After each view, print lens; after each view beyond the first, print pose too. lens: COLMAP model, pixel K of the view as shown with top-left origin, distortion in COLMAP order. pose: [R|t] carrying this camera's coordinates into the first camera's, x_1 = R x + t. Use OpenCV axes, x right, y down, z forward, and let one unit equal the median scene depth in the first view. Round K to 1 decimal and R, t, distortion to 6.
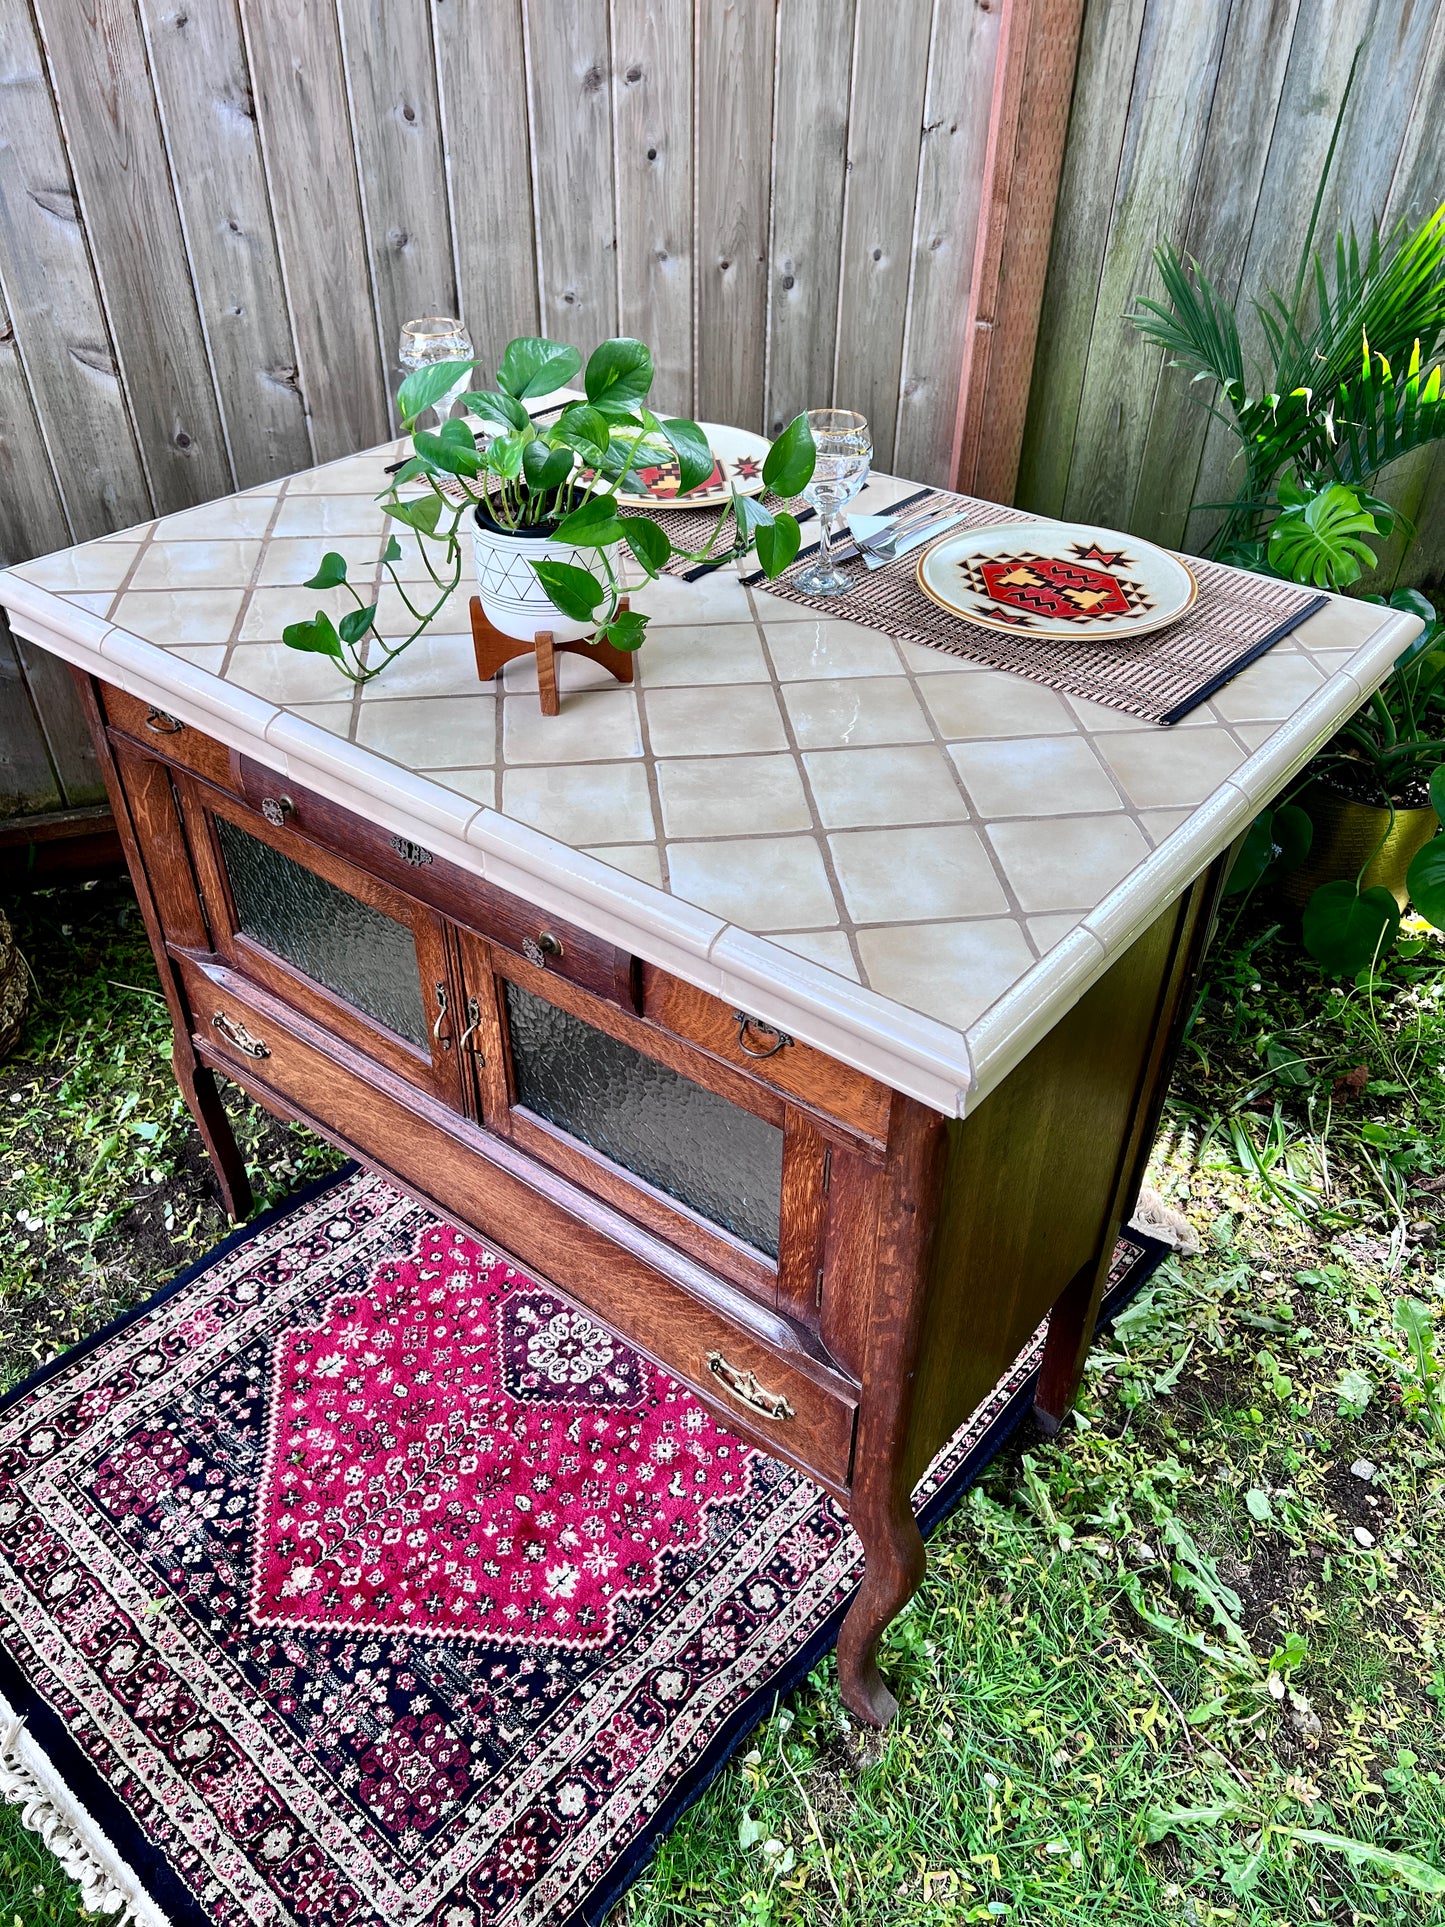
lens RADIAL K [[1464.1, 0, 722.5], [0, 1464.1, 963.5], [0, 0, 1]] dist [0.010771, -0.011586]
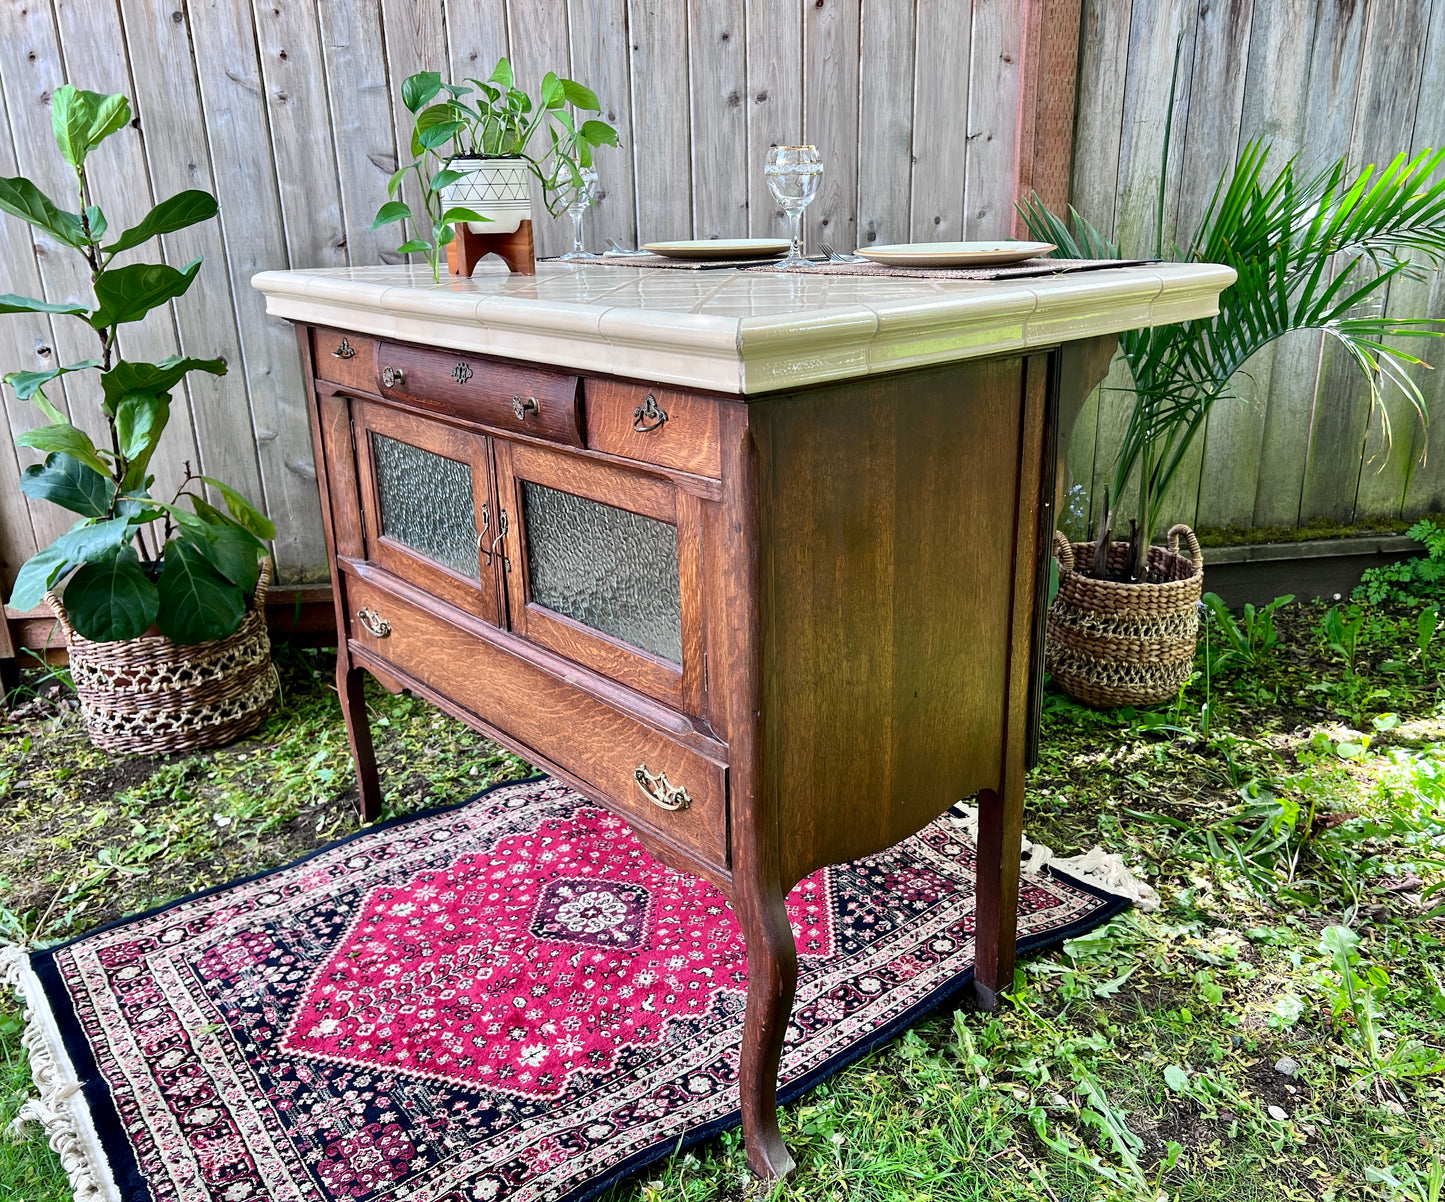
lens RADIAL K [[1224.5, 0, 744.2], [0, 1224.5, 604.0], [0, 0, 1]] dist [0.001749, 0.006328]
pose [[0.982274, 0.033416, -0.184446, 0.214355], [-0.093409, 0.940367, -0.327085, 0.373811], [0.162517, 0.338517, 0.926820, 0.005072]]
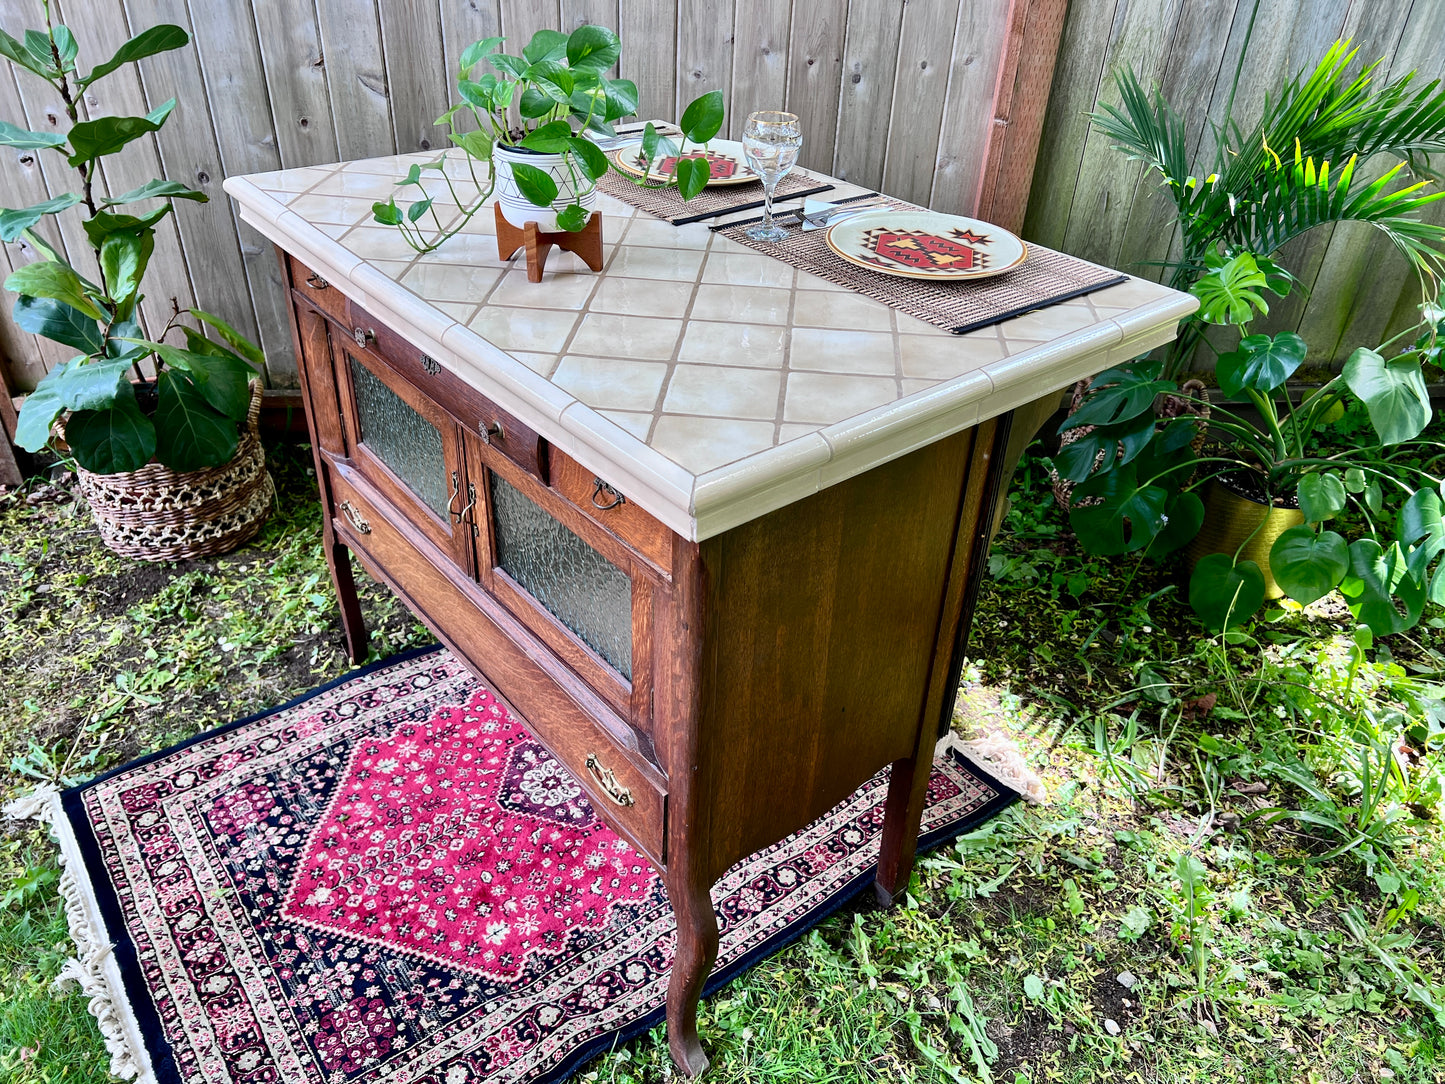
lens RADIAL K [[1105.6, 0, 722.5], [0, 1105.6, 542.0], [0, 0, 1]] dist [0.007794, 0.002011]
pose [[0.978700, 0.137790, -0.152186, 0.197998], [-0.150631, 0.985642, -0.076293, 0.103208], [0.139488, 0.097591, 0.985403, -0.028473]]
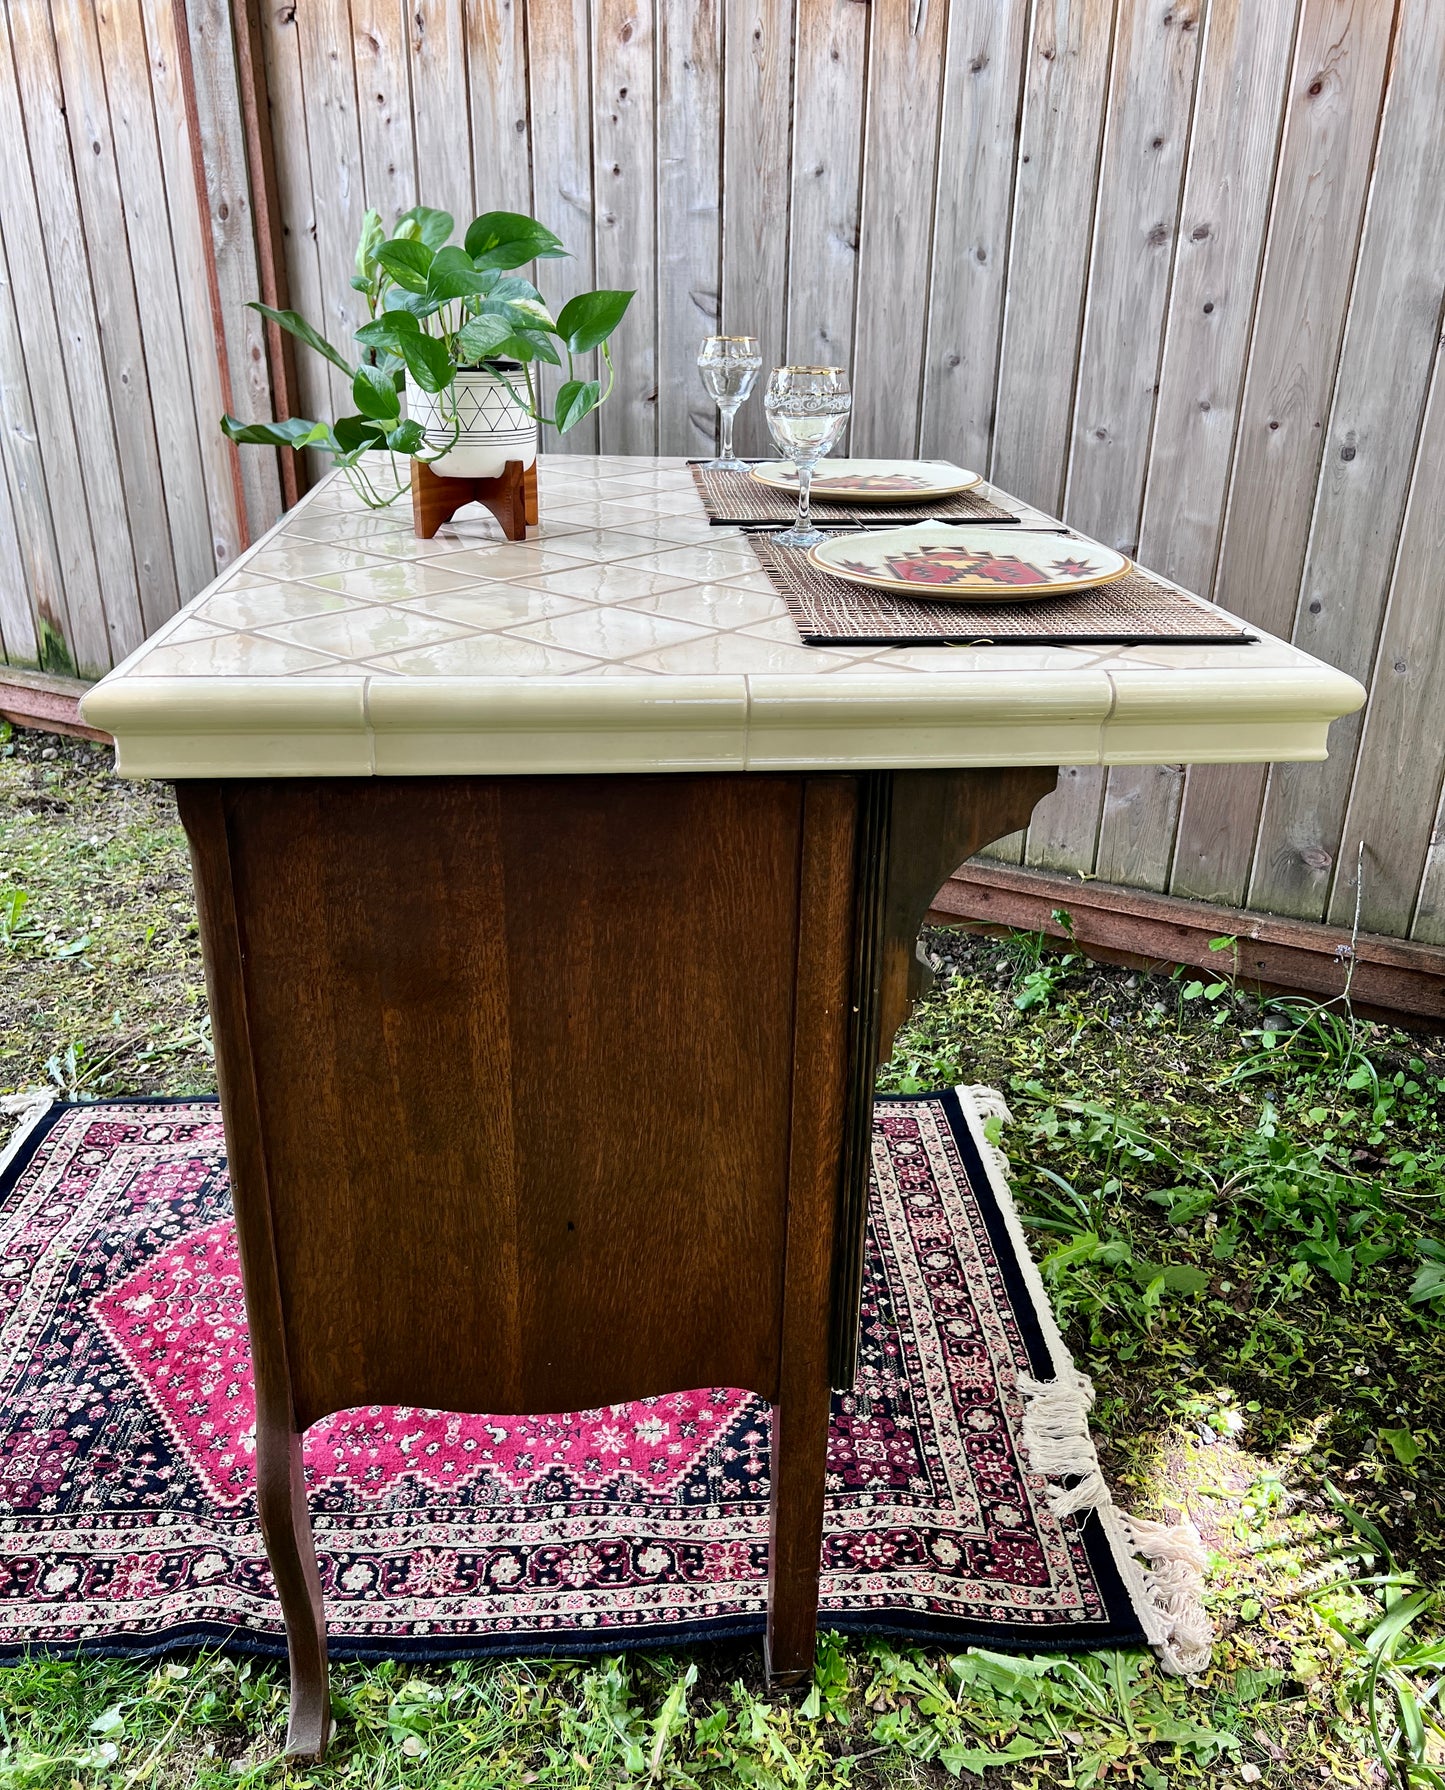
lens RADIAL K [[1453.9, 0, 721.8], [0, 1453.9, 837.7], [0, 0, 1]] dist [0.006794, -0.006064]
pose [[0.693814, 0.273041, -0.666386, 0.616235], [-0.458981, 0.880706, -0.117018, 0.041001], [0.554940, 0.387047, 0.736367, 0.294812]]
